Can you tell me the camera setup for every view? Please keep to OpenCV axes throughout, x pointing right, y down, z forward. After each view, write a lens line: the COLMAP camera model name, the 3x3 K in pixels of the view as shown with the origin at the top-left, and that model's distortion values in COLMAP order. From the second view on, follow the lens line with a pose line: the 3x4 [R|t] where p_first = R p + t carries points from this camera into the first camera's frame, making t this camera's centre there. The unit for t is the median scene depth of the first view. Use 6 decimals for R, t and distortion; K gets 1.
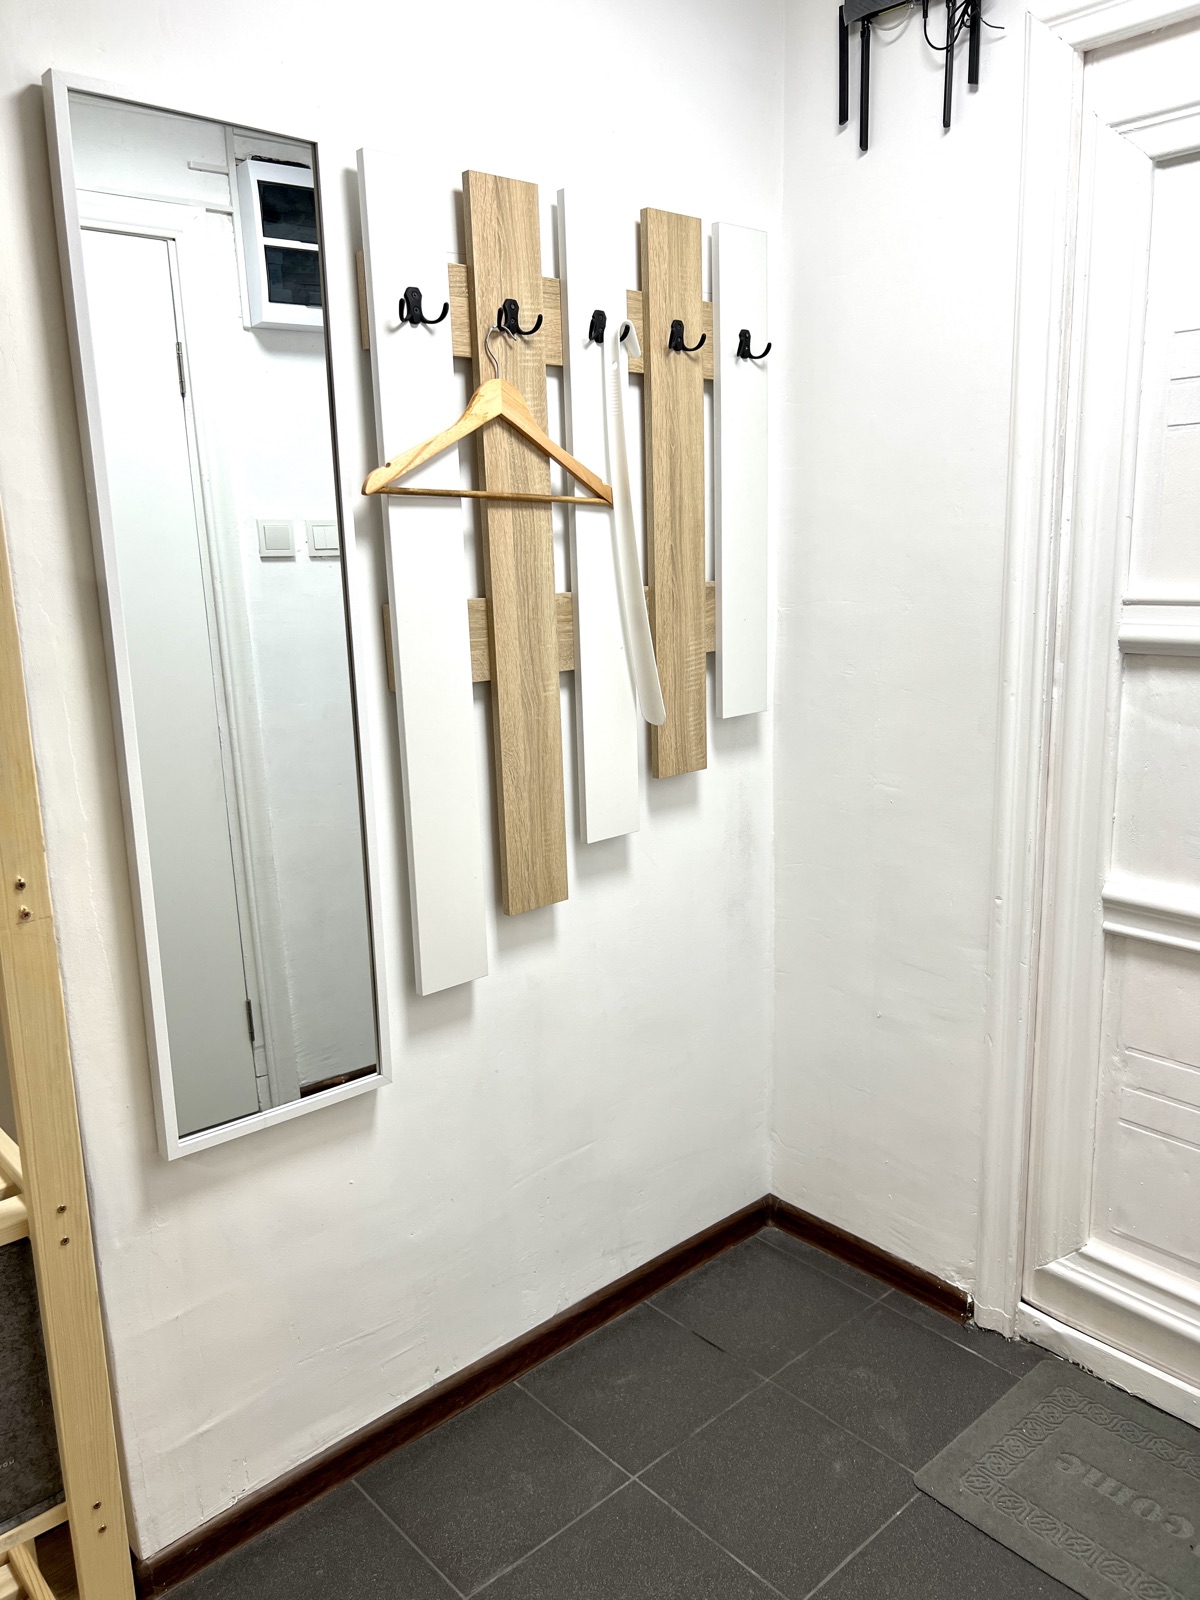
lens RADIAL K [[1206.2, 0, 602.6], [0, 1206.2, 804.7], [0, 0, 1]] dist [0.049185, -0.059347]
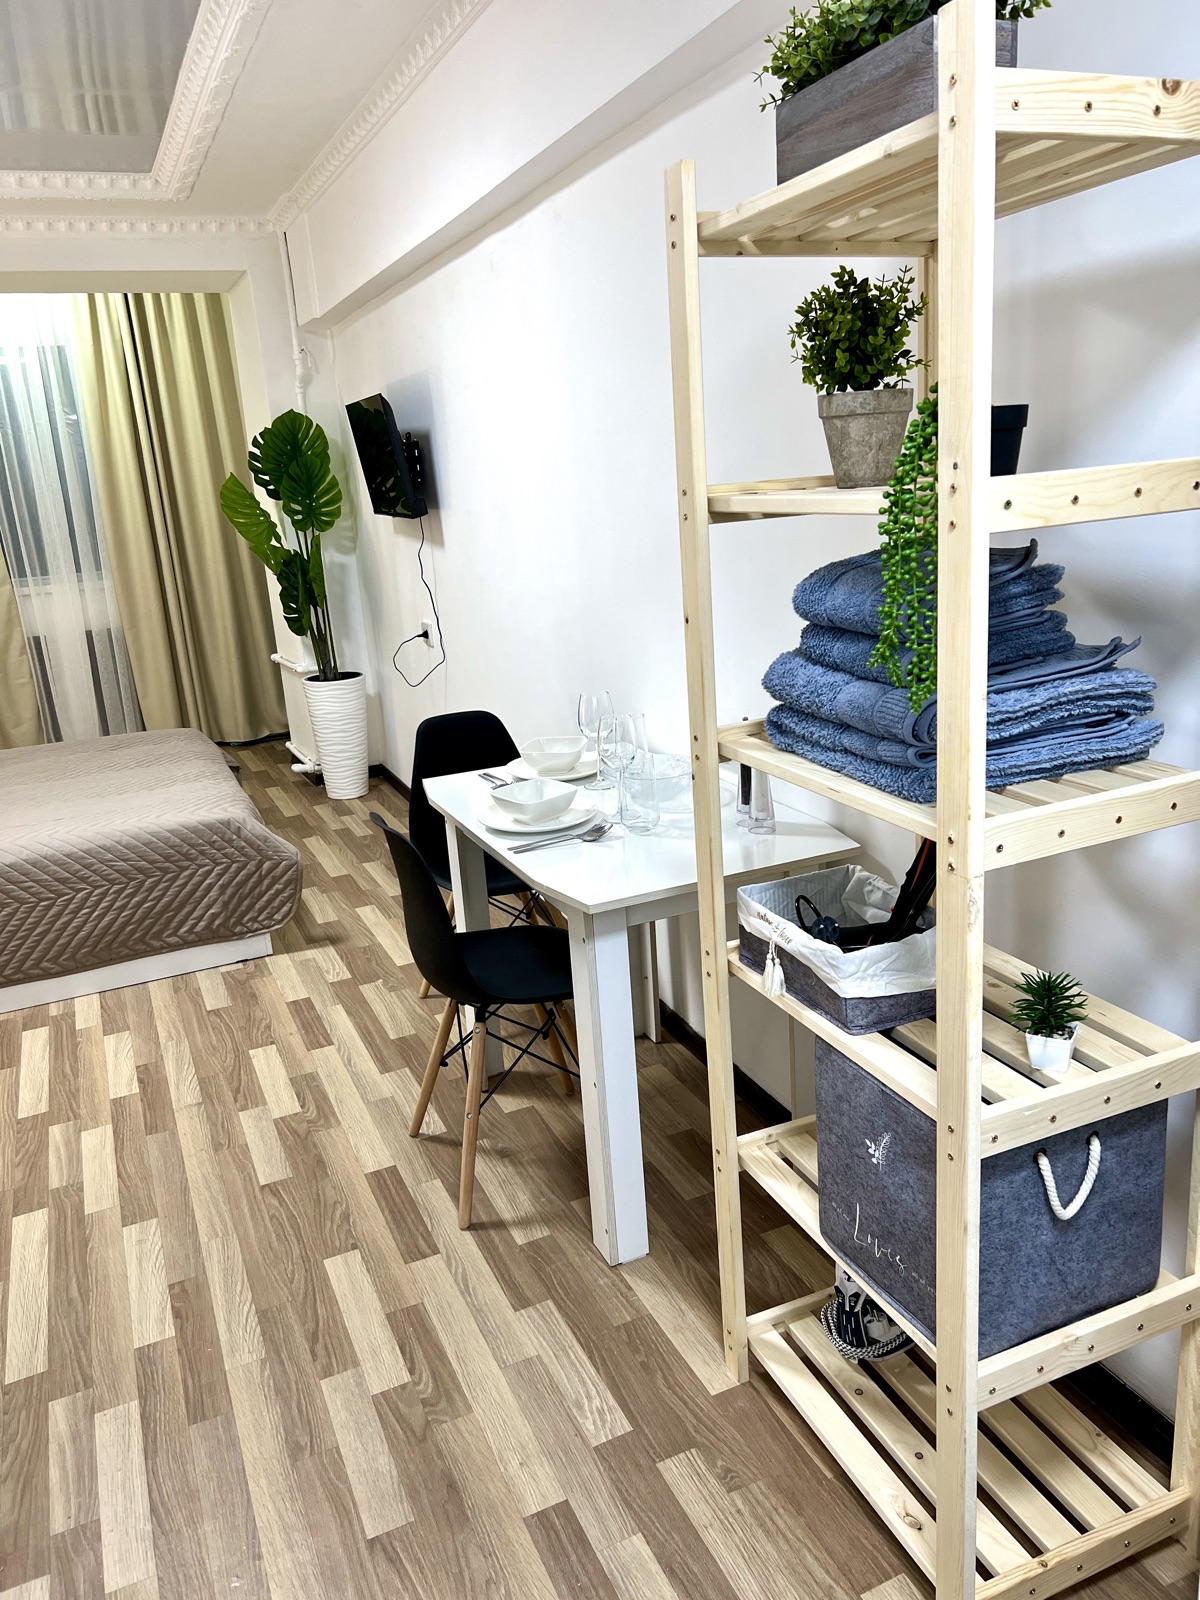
lens RADIAL K [[1206.2, 0, 603.4], [0, 1206.2, 809.8], [0, 0, 1]] dist [0.049185, -0.059347]
pose [[-0.334944, 0.298035, -0.893861, 0.356968], [-0.136344, 0.923343, 0.358955, -0.184034], [0.932321, 0.242102, -0.268633, 0.583689]]
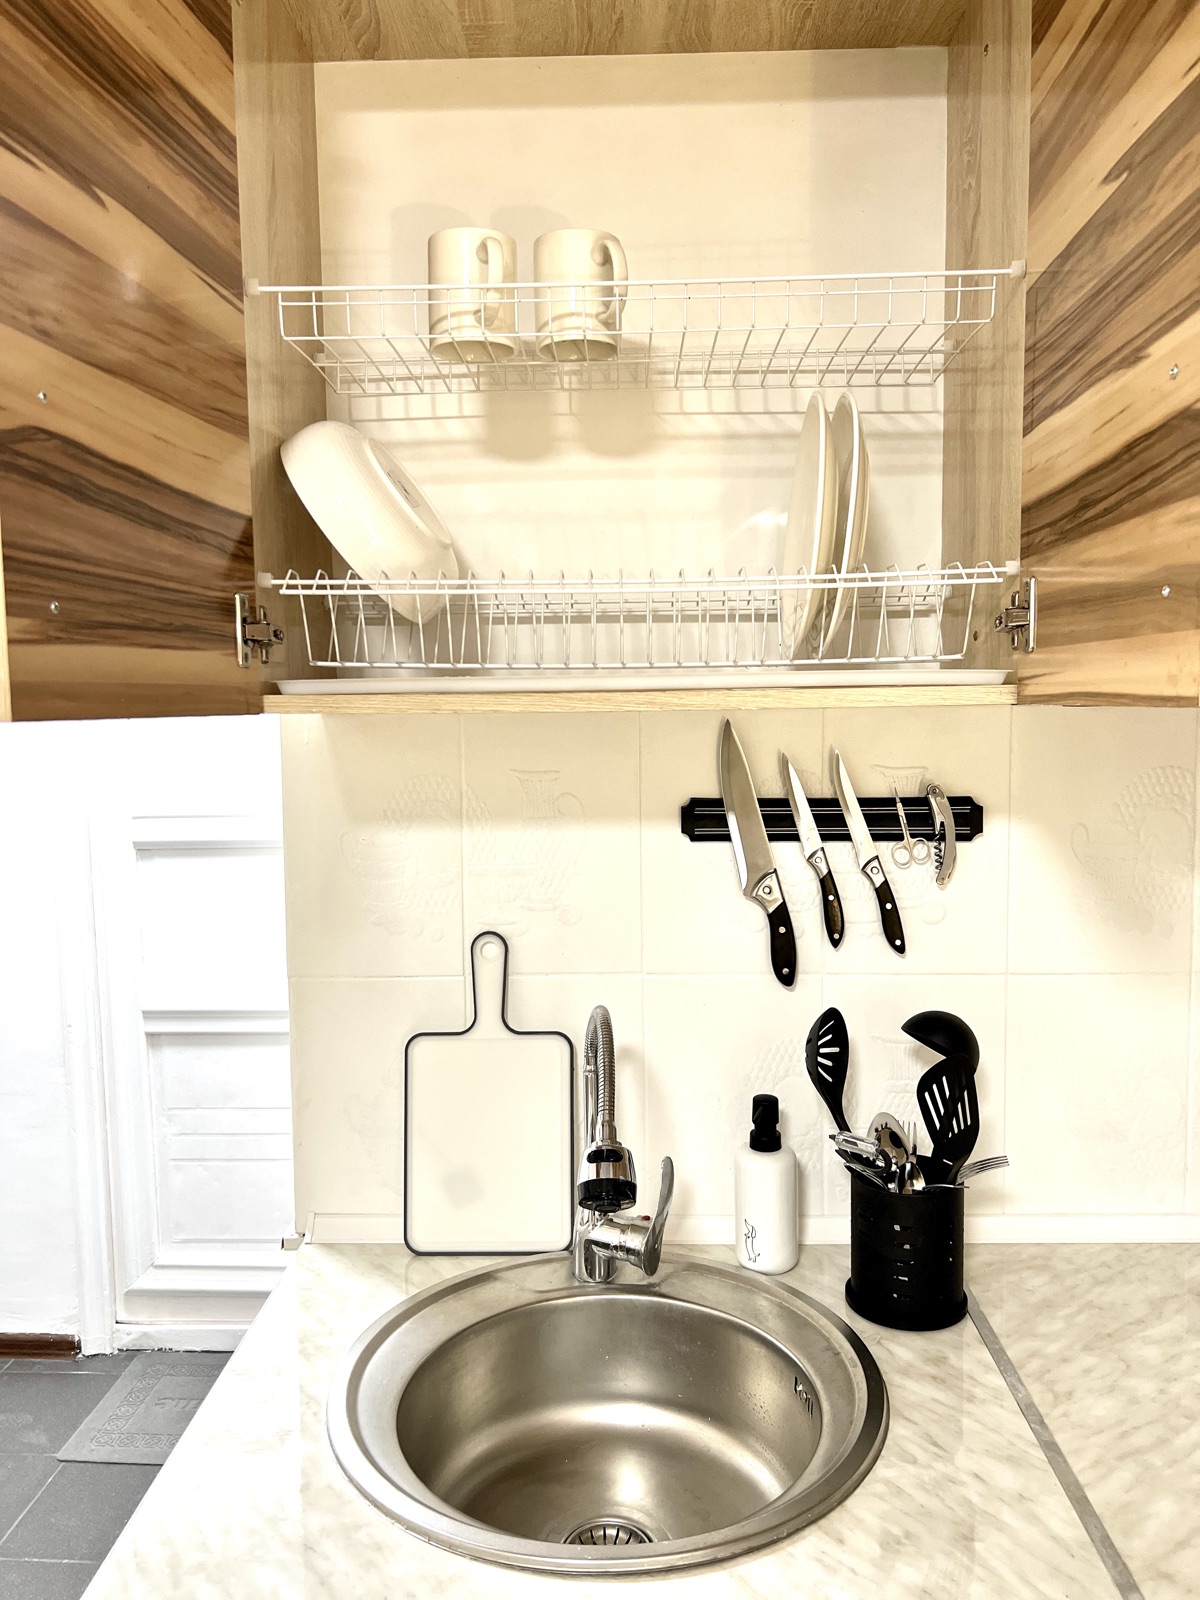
lens RADIAL K [[1206.2, 0, 598.5], [0, 1206.2, 798.7], [0, 0, 1]] dist [0.049185, -0.059347]
pose [[0.709490, -0.047690, 0.703100, -0.230686], [0.153855, 0.984122, -0.088503, 0.037501], [-0.687716, 0.170967, 0.705562, -0.492296]]
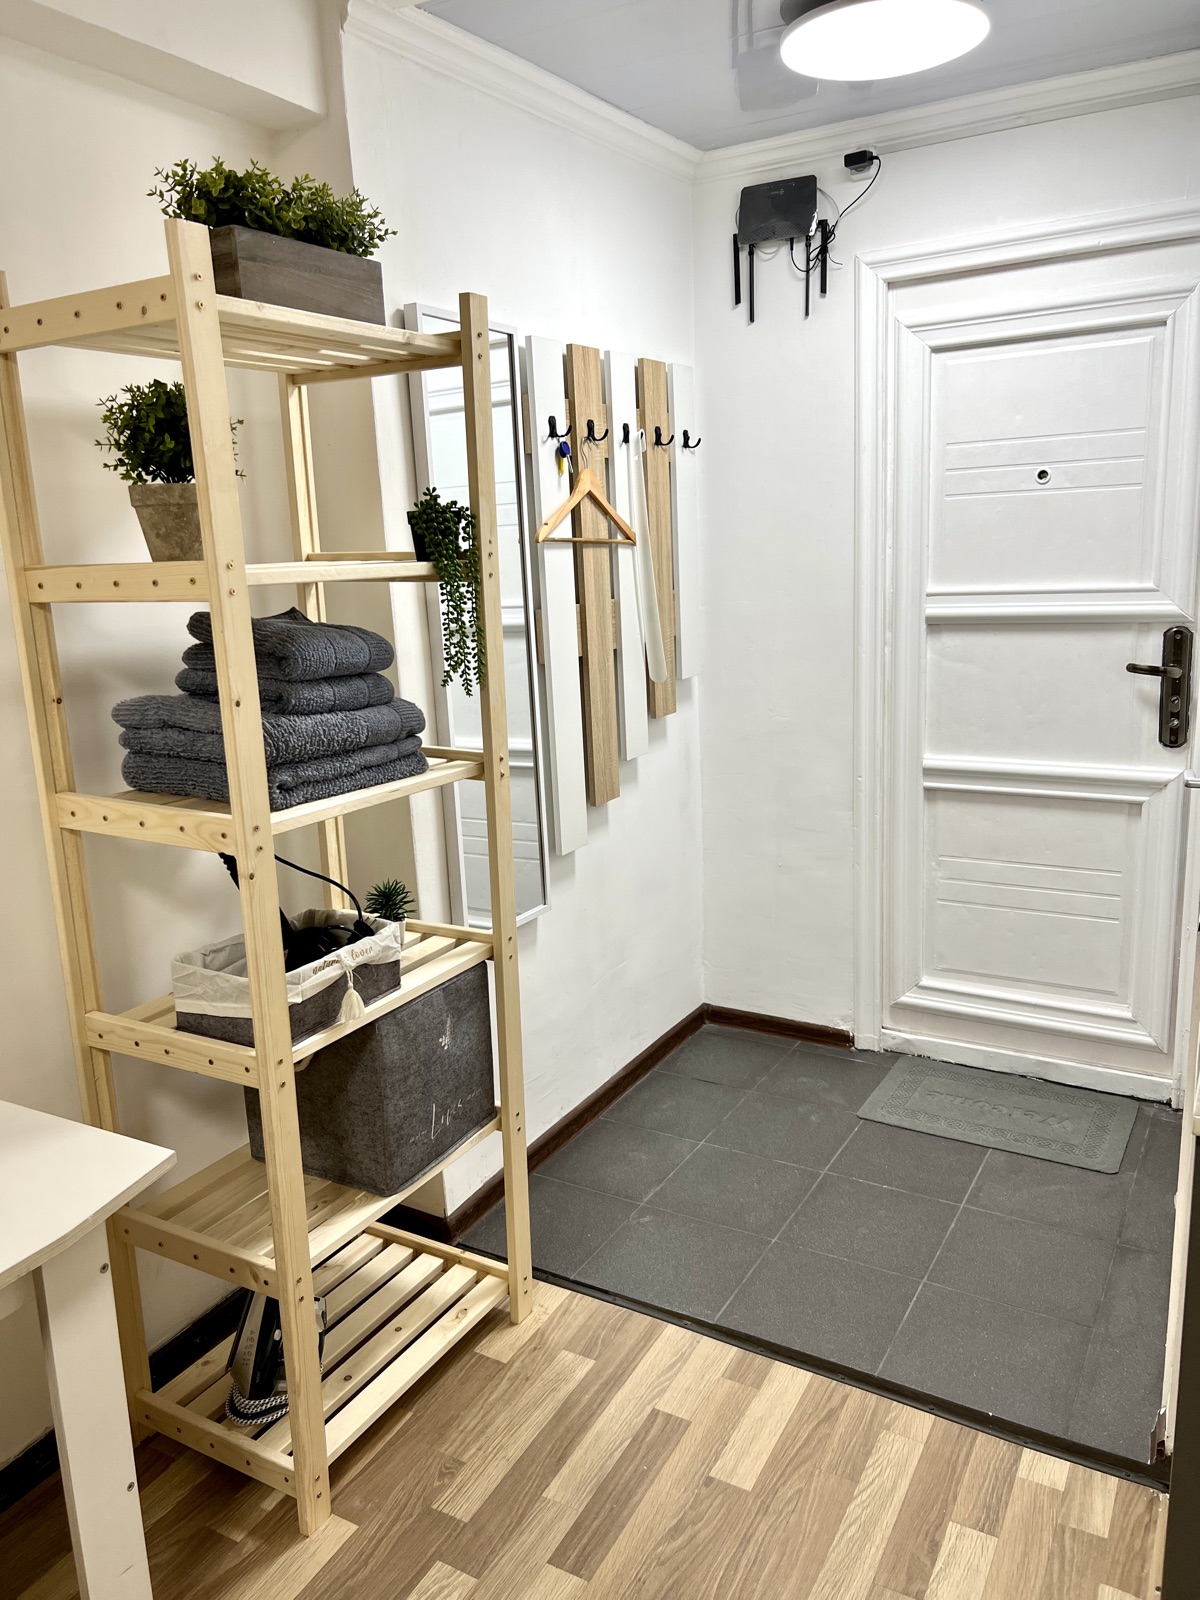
lens RADIAL K [[1206.2, 0, 599.6], [0, 1206.2, 815.0], [0, 0, 1]] dist [0.049185, -0.059347]
pose [[0.952685, -0.082467, 0.292560, -0.522666], [0.083139, 0.996486, 0.010160, 0.086655], [-0.292370, 0.014644, 0.956193, -0.494037]]
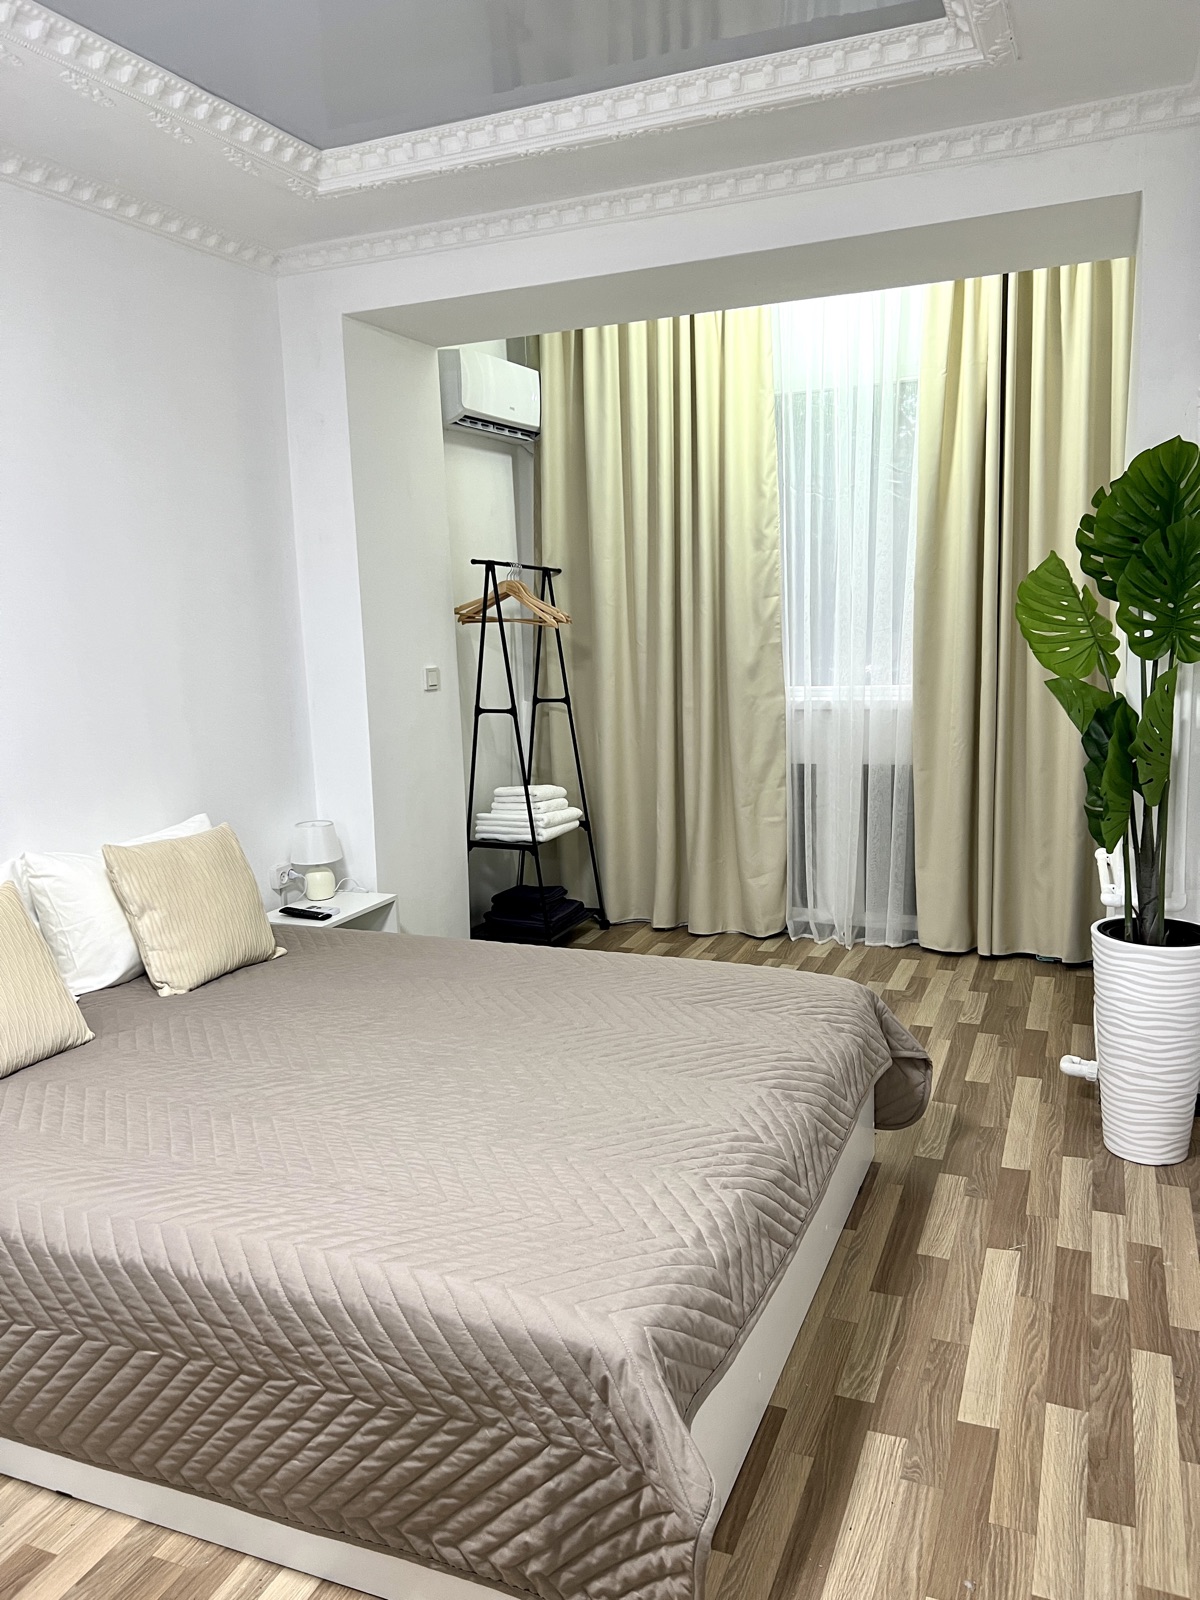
lens RADIAL K [[1206.2, 0, 595.1], [0, 1206.2, 811.3], [0, 0, 1]] dist [0.049185, -0.059347]
pose [[-0.911574, 0.118828, -0.393590, -0.604153], [-0.040040, 0.927113, 0.372637, -0.068502], [0.409182, 0.355445, -0.840374, 0.185980]]
